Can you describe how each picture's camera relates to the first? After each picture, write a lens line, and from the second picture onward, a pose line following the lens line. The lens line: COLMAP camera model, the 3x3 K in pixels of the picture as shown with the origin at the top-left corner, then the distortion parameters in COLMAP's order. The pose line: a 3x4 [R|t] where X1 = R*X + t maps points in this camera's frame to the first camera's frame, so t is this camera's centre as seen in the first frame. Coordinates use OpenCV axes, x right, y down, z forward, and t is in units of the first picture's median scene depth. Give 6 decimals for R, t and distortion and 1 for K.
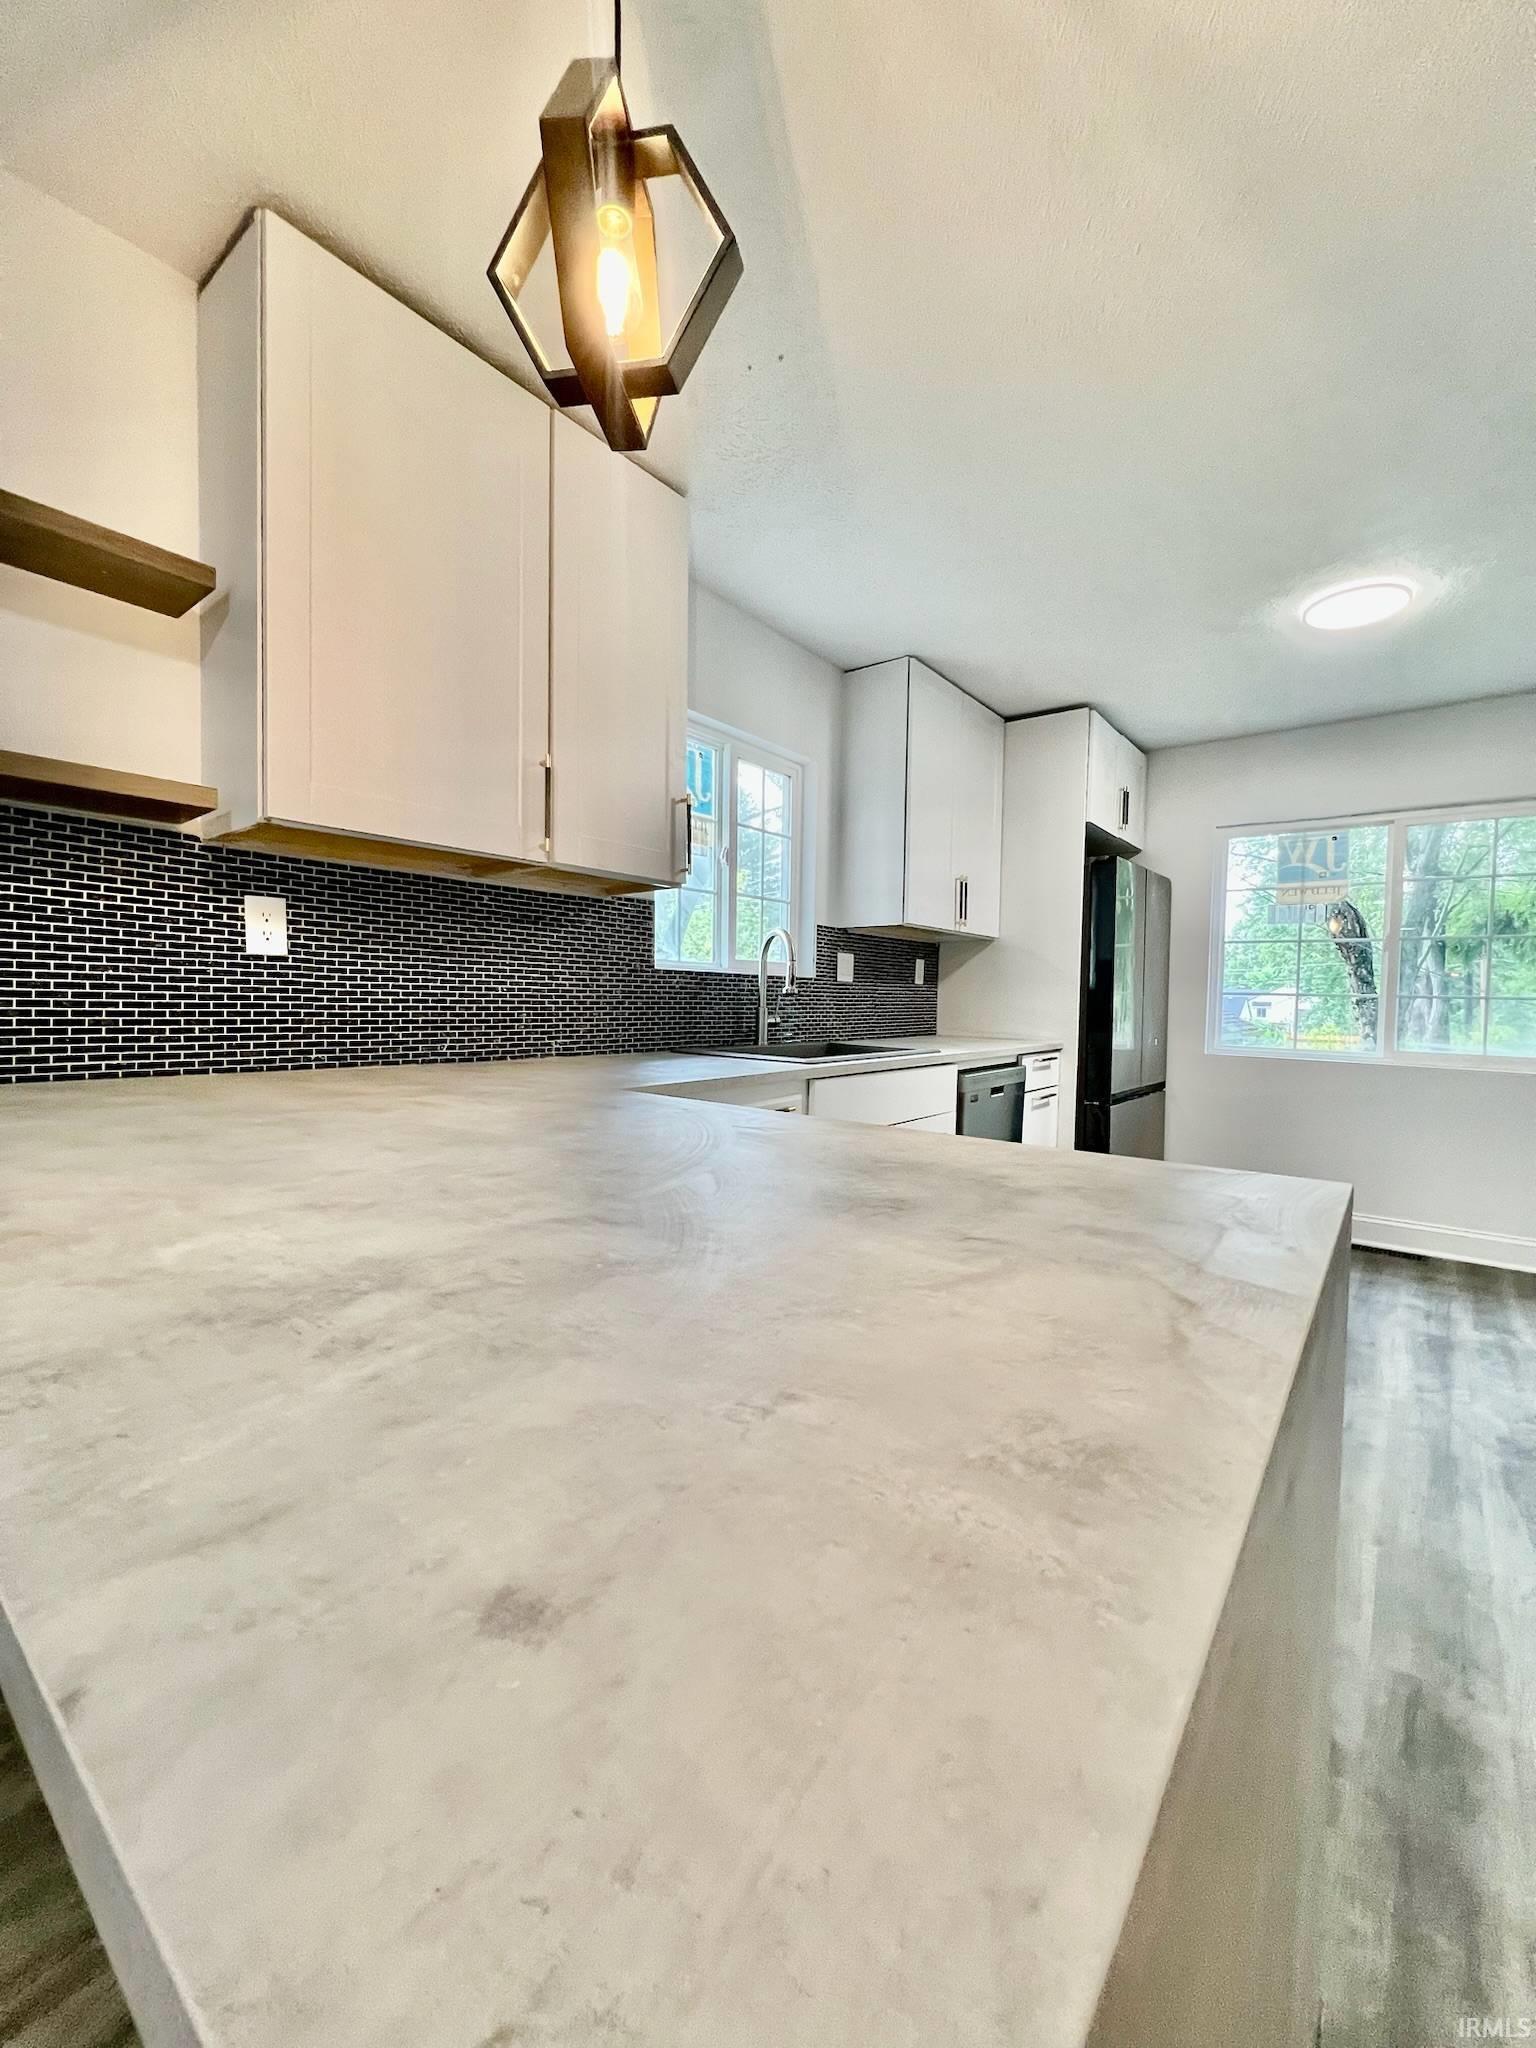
lens RADIAL K [[824.1, 0, 772.7], [0, 824.1, 1018.6], [0, 0, 1]] dist [-0.001190, 0.000190]
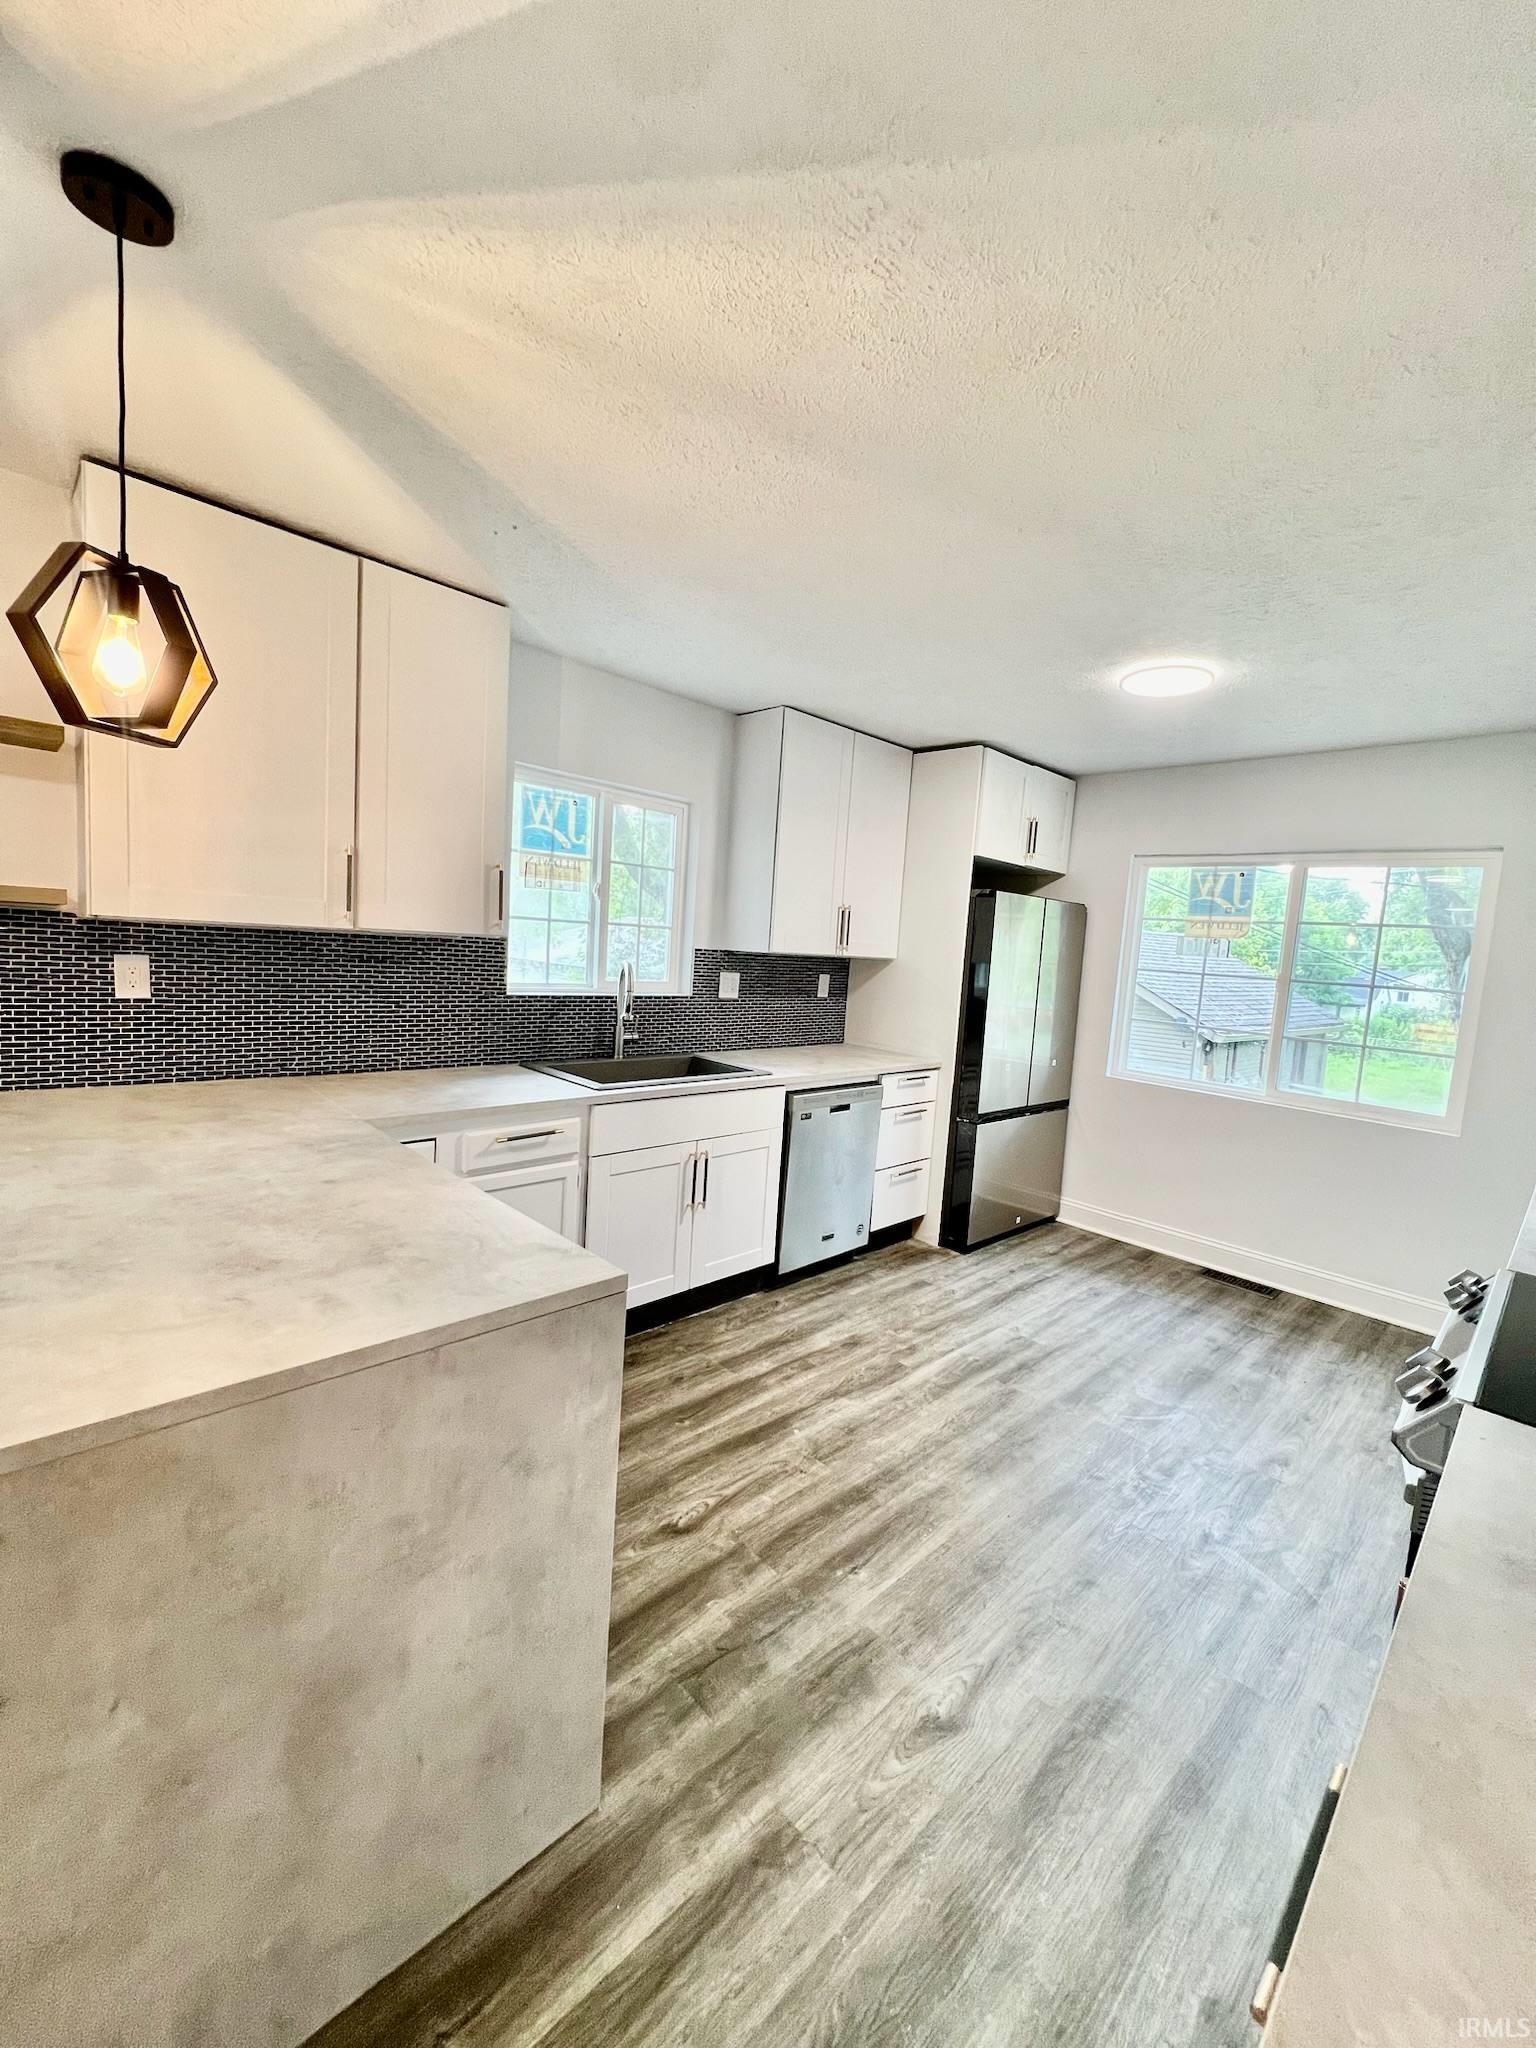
lens RADIAL K [[824.1, 0, 772.7], [0, 824.1, 1018.6], [0, 0, 1]] dist [-0.001190, 0.000190]
pose [[0.990075, 0.057105, -0.128412, 0.338536], [-0.049534, 0.996883, 0.061398, -0.102746], [0.131518, -0.054428, 0.989818, -0.107840]]
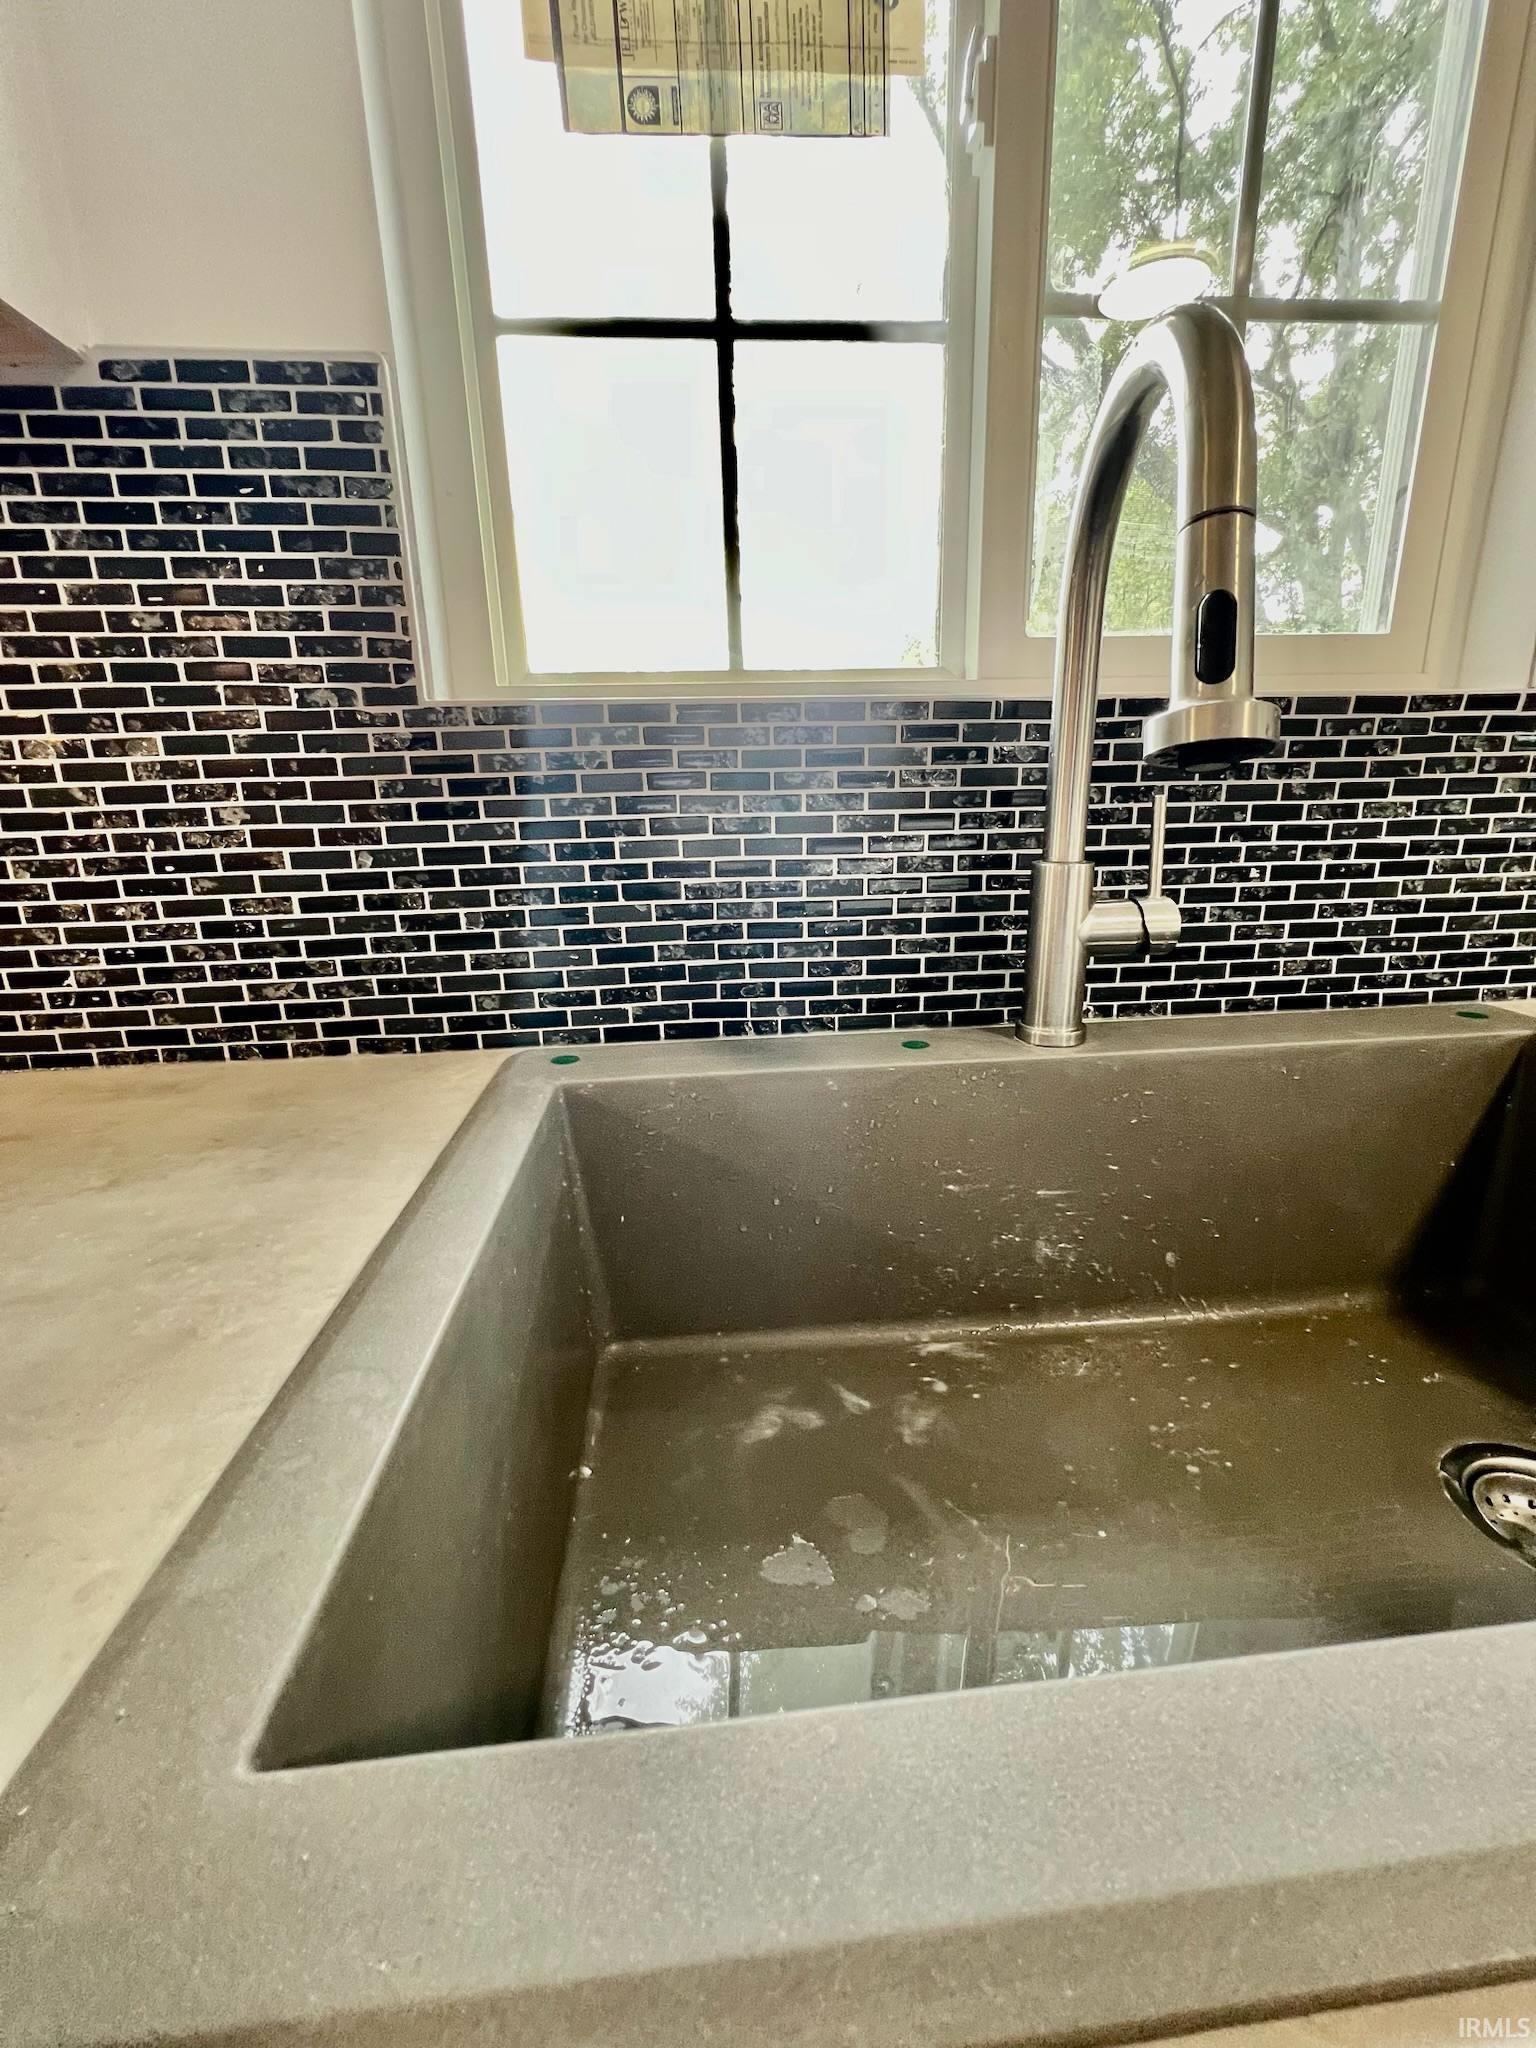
lens RADIAL K [[824.1, 0, 772.7], [0, 824.1, 1018.6], [0, 0, 1]] dist [-0.001190, 0.000190]
pose [[0.686274, 0.158014, -0.709971, 0.088086], [0.007960, 0.974426, 0.224566, -0.022433], [0.727299, -0.159766, 0.667466, 0.784223]]
